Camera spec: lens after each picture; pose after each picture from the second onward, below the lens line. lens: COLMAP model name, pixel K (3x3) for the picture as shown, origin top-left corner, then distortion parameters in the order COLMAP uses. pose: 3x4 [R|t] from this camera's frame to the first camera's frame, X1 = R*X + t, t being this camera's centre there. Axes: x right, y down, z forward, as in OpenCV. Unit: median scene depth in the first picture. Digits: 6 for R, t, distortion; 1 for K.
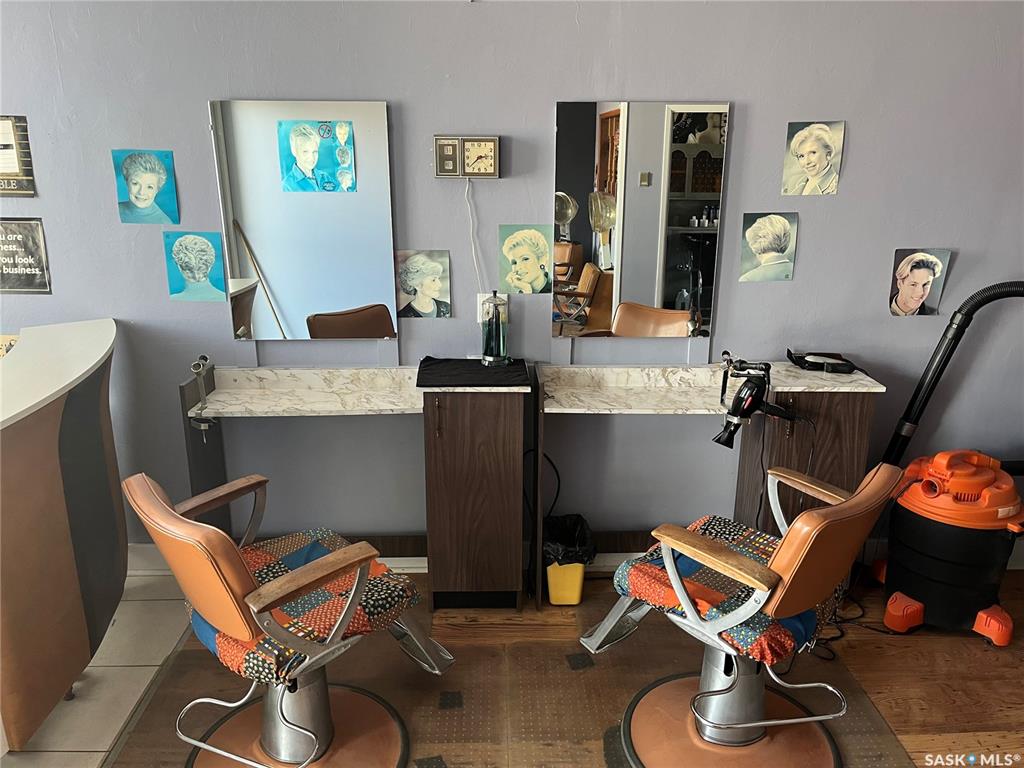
lens RADIAL K [[772.3, 0, 508.2], [0, 772.3, 386.4], [0, 0, 1]] dist [0.065540, -0.092451]
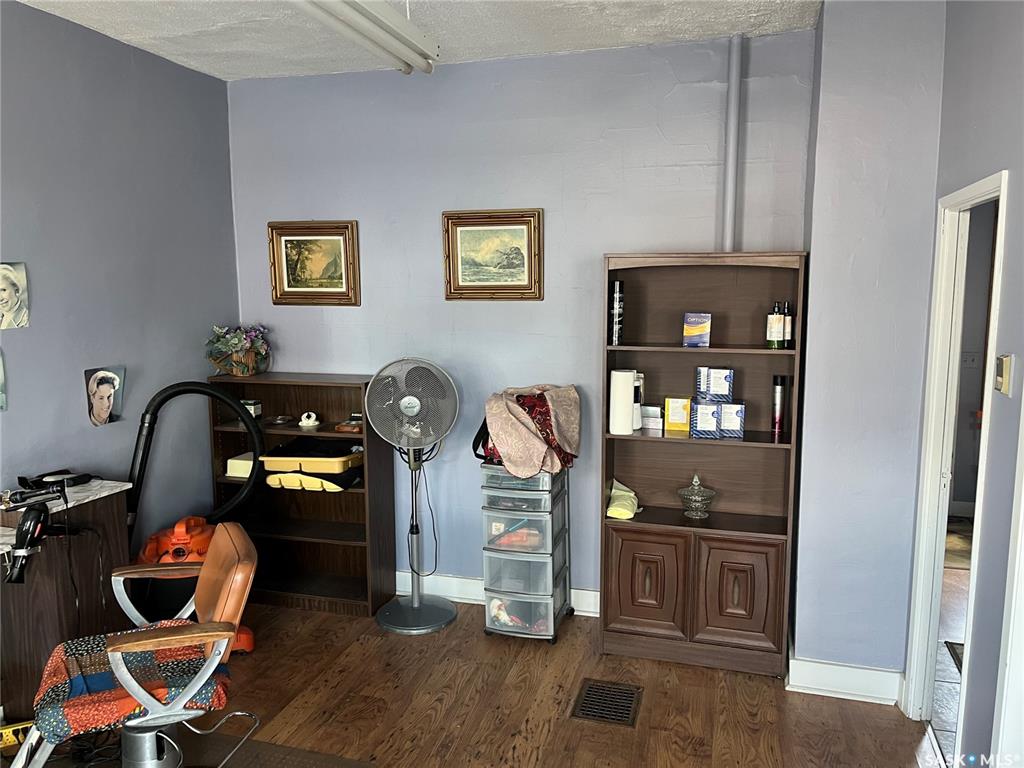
lens RADIAL K [[772.3, 0, 506.0], [0, 772.3, 390.9], [0, 0, 1]] dist [0.065540, -0.092451]
pose [[0.313528, -0.137066, 0.939635, -0.415962], [0.276337, 0.959871, 0.047812, -0.032201], [-0.908481, 0.244666, 0.338823, 0.059074]]
